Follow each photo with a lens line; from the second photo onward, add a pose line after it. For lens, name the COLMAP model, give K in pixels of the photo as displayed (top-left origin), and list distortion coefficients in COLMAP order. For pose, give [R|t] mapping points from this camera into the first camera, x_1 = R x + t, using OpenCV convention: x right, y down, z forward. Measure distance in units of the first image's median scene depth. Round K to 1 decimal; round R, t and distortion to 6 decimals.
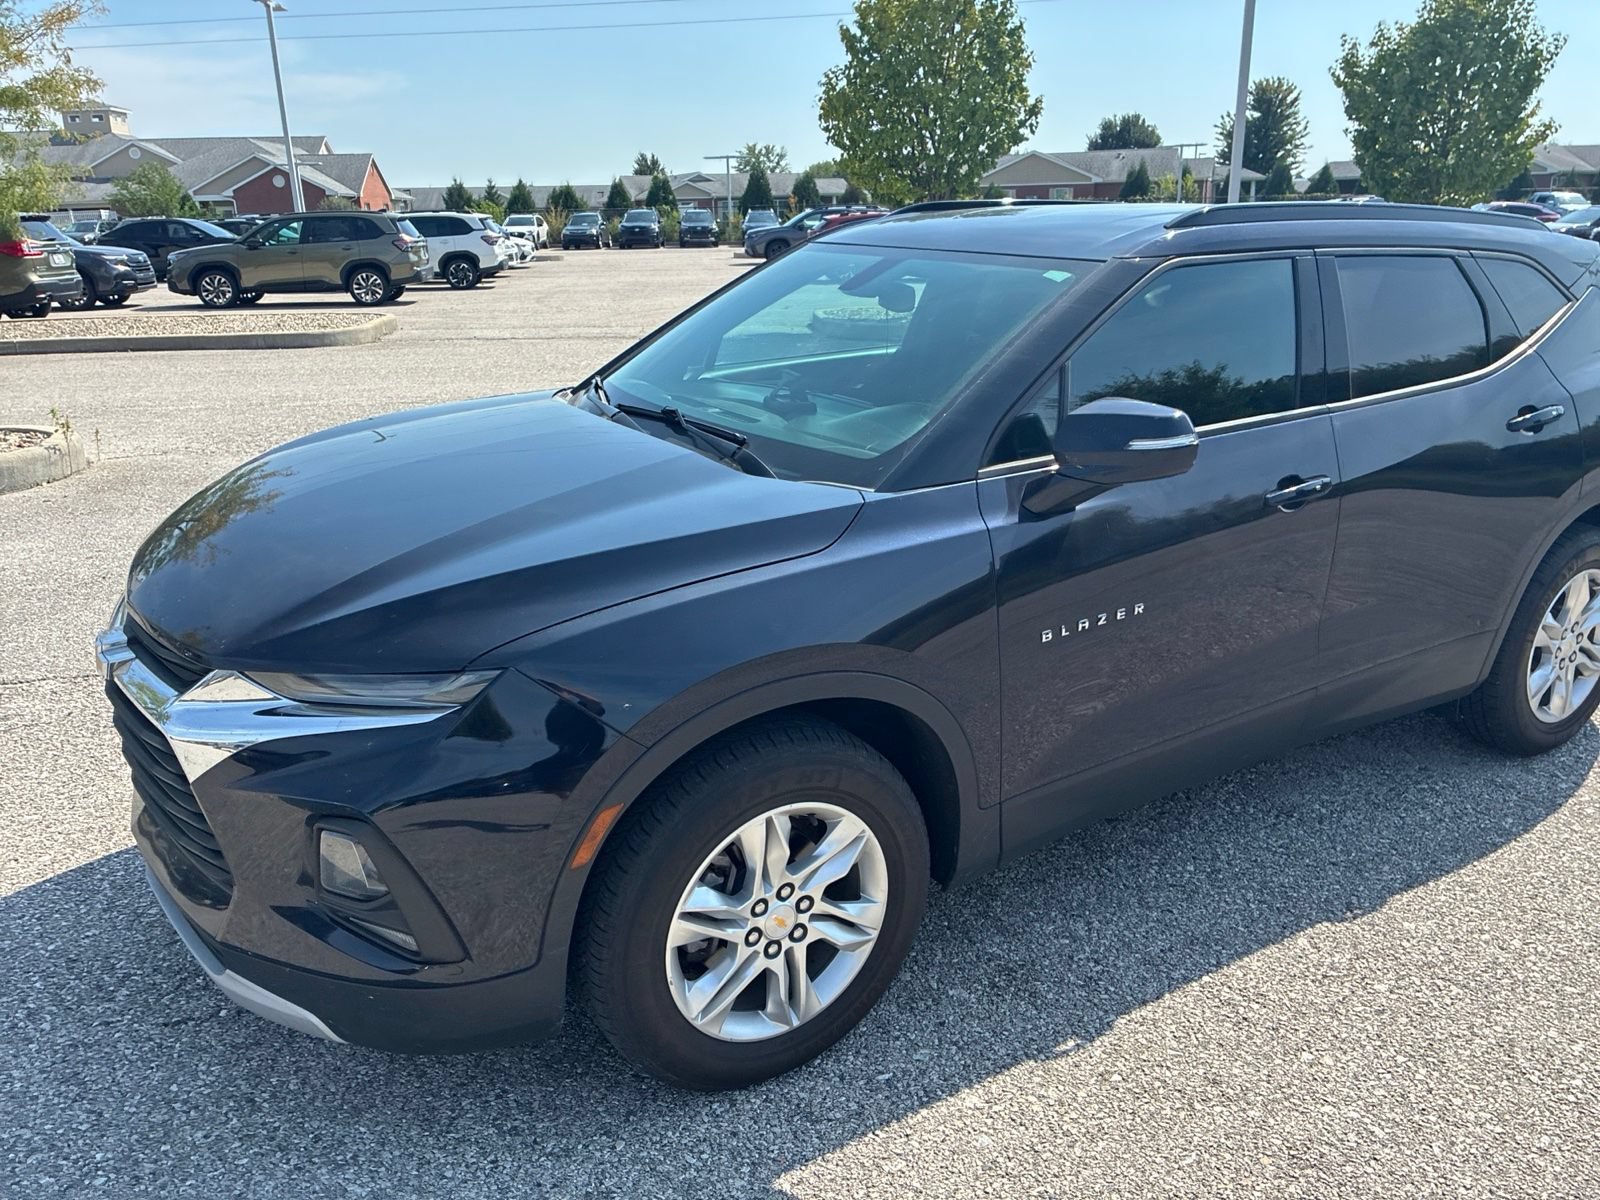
lens RADIAL K [[1222.9, 0, 823.9], [0, 1222.9, 605.2], [0, 0, 1]] dist [0.052814, -0.060907]
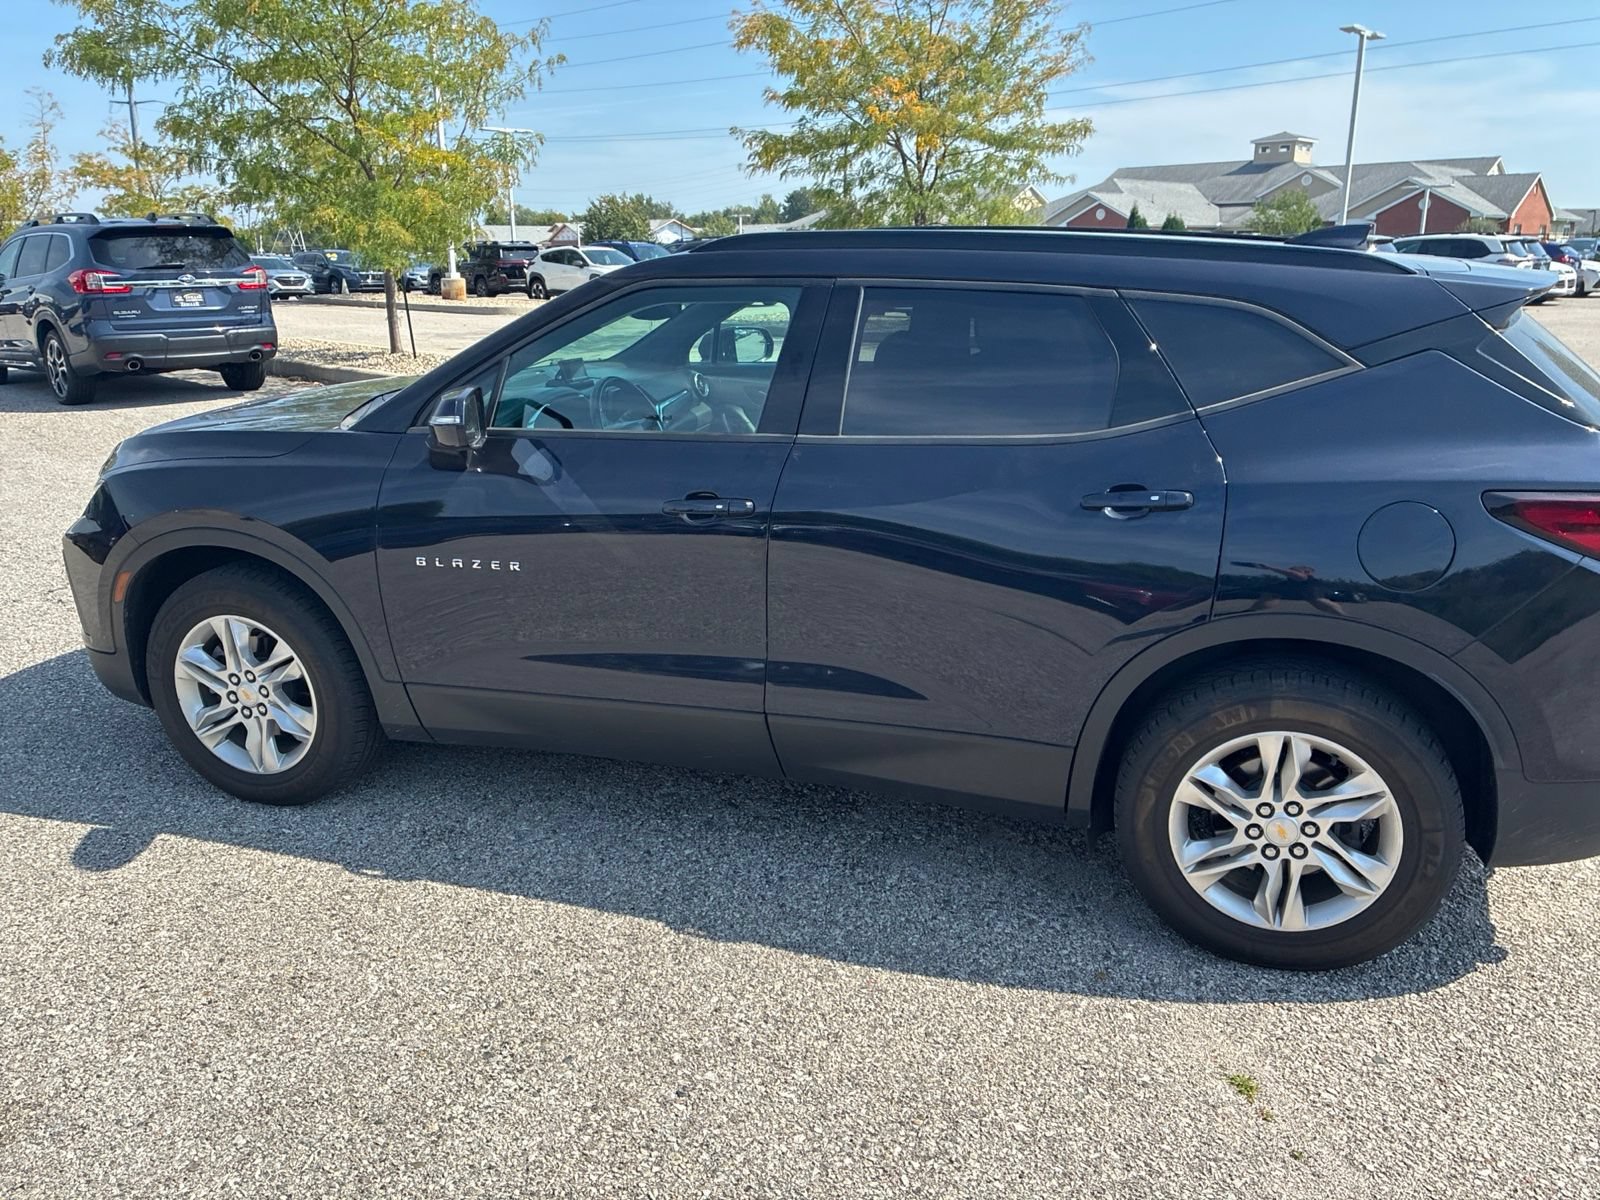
lens RADIAL K [[1222.9, 0, 821.3], [0, 1222.9, 595.8], [0, 0, 1]] dist [0.052814, -0.060907]
pose [[0.639334, 0.221668, -0.736285, 0.993949], [-0.238892, 0.967422, 0.083819, -0.104498], [0.730878, 0.122304, 0.671460, 0.312661]]
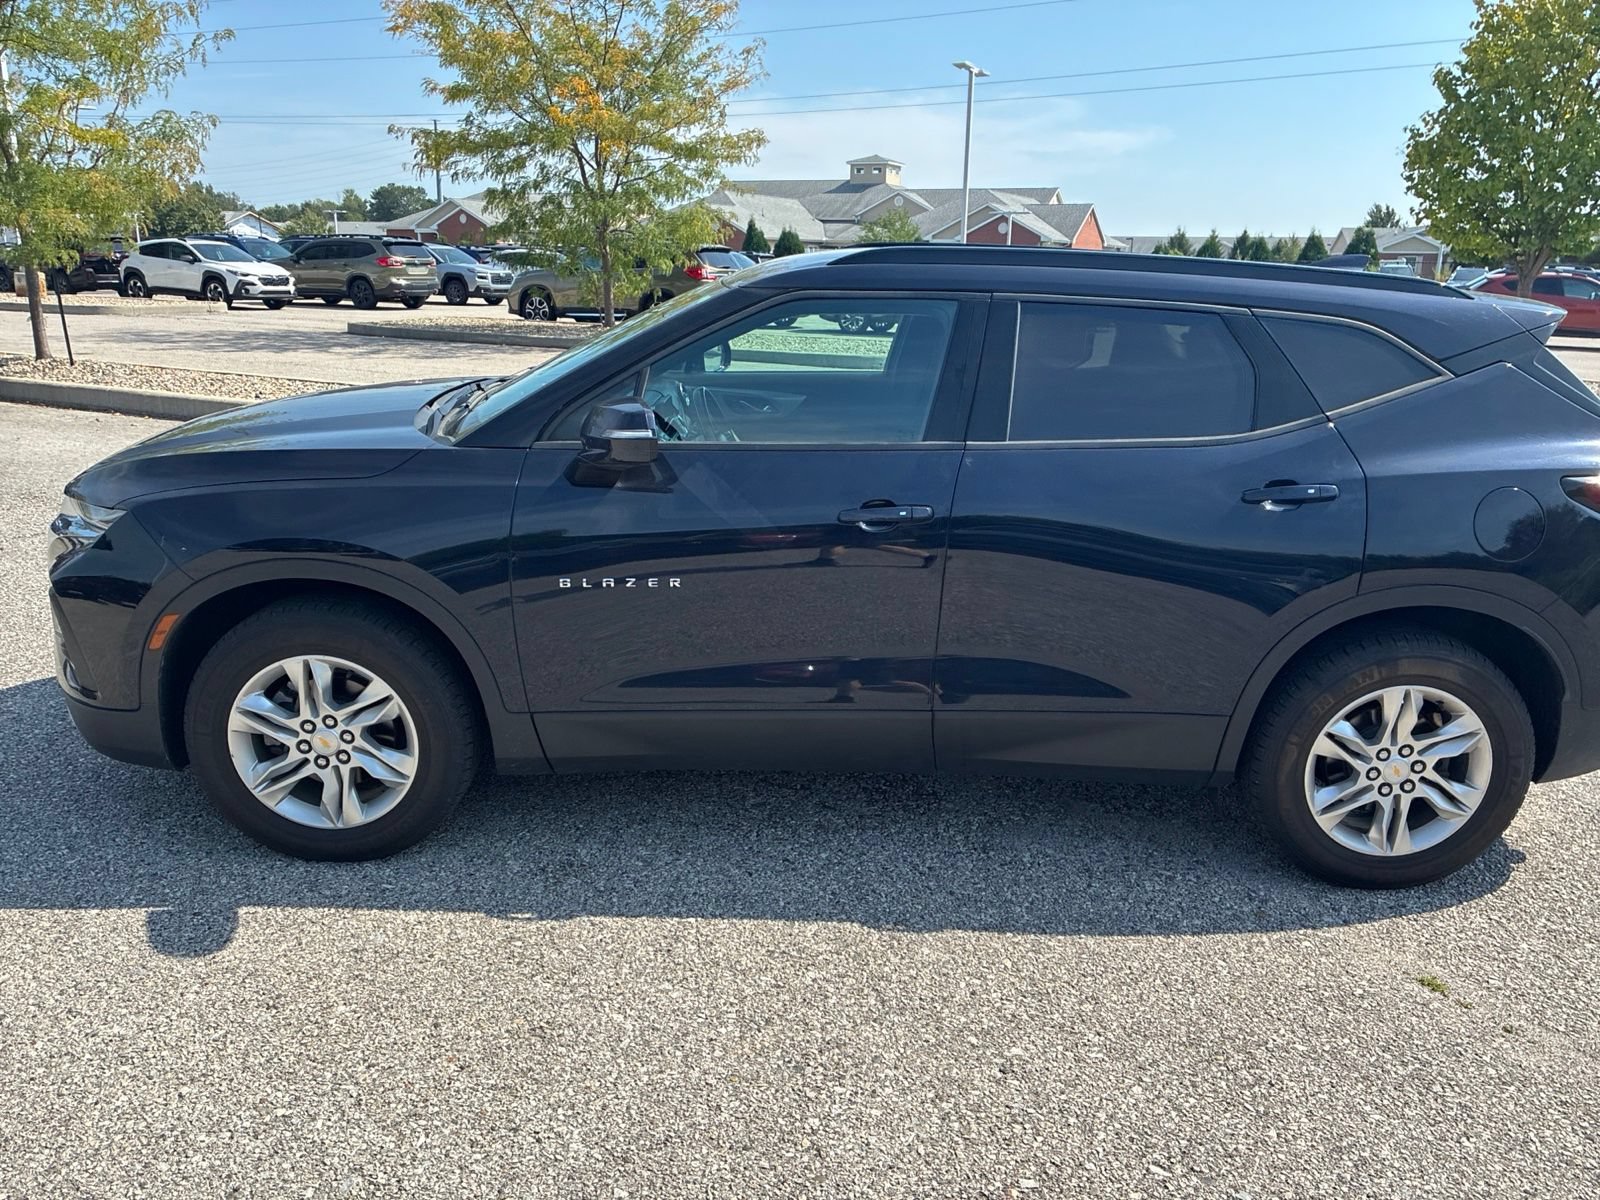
lens RADIAL K [[1222.9, 0, 820.9], [0, 1222.9, 606.8], [0, 0, 1]] dist [0.052814, -0.060907]
pose [[0.843676, 0.179632, -0.505908, 0.722145], [-0.197303, 0.980159, 0.018991, -0.017778], [0.499282, 0.083795, 0.862378, 0.048773]]
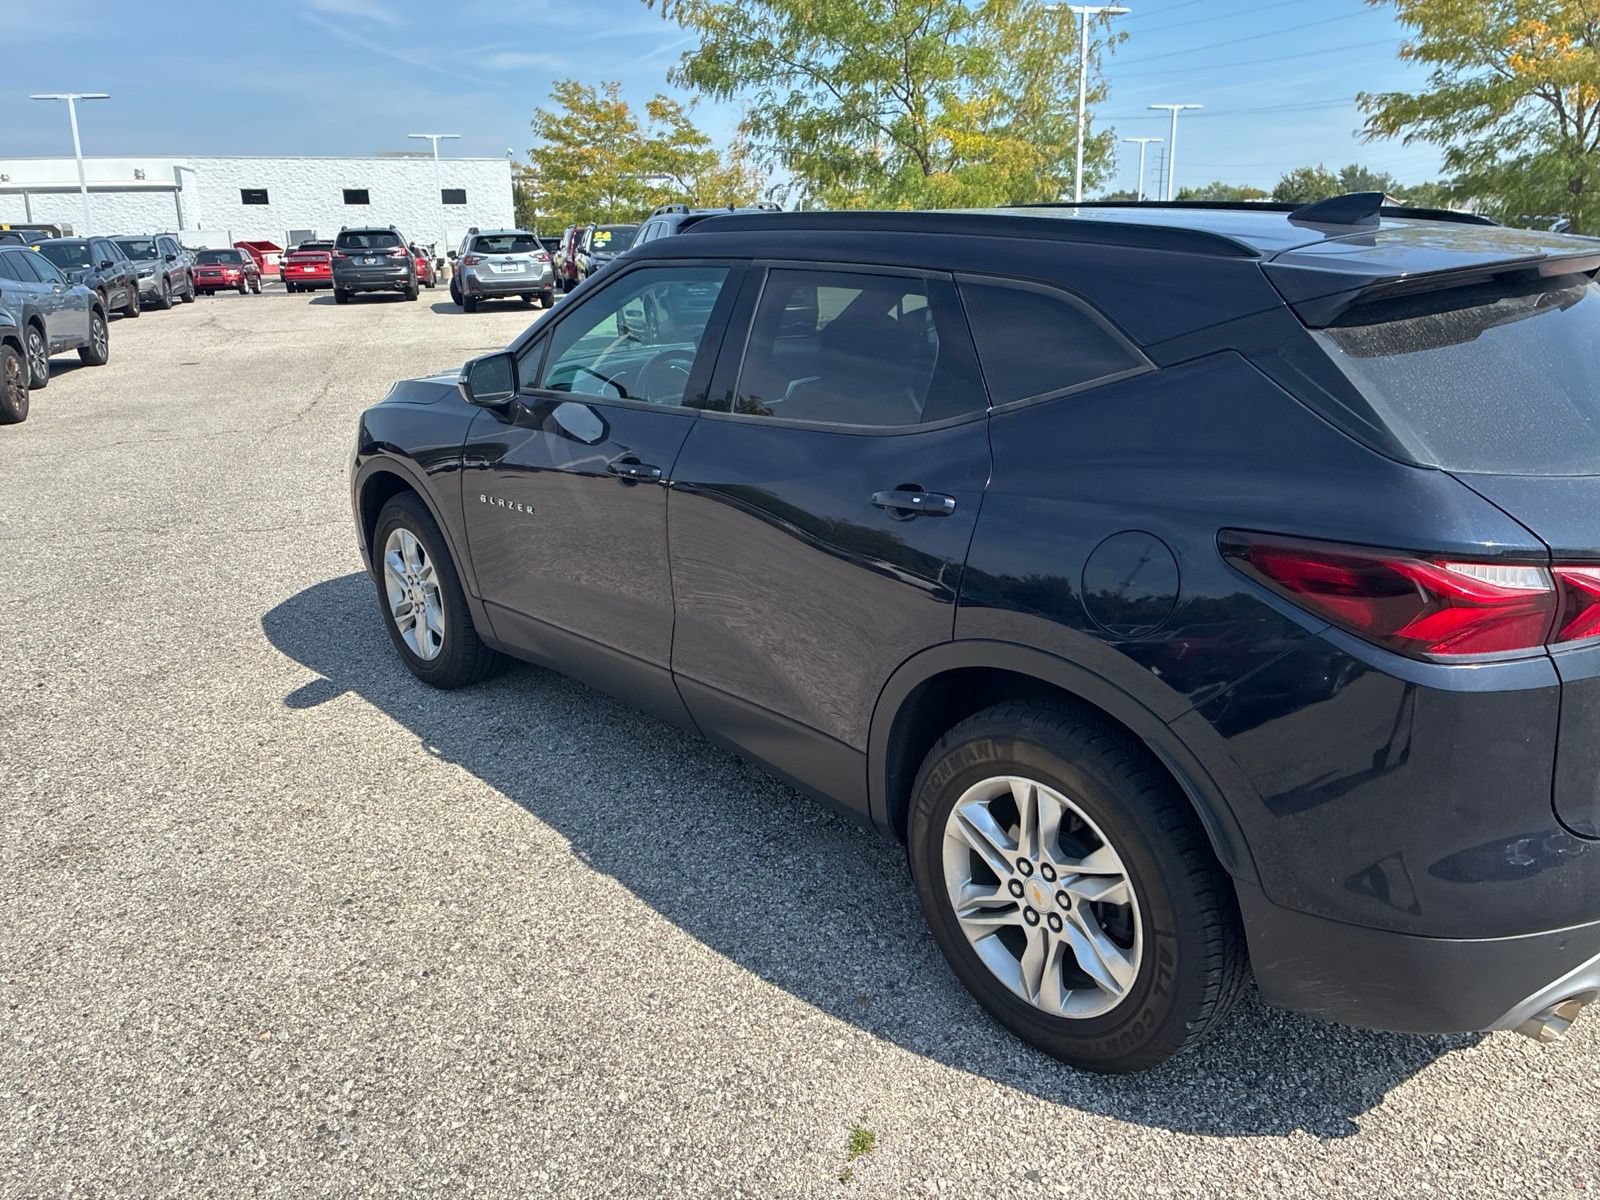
lens RADIAL K [[1222.9, 0, 819.8], [0, 1222.9, 579.3], [0, 0, 1]] dist [0.052814, -0.060907]
pose [[0.154781, 0.279795, -0.947501, 1.214874], [-0.288108, 0.930155, 0.227608, -0.246185], [0.945006, 0.237754, 0.224581, 0.757159]]
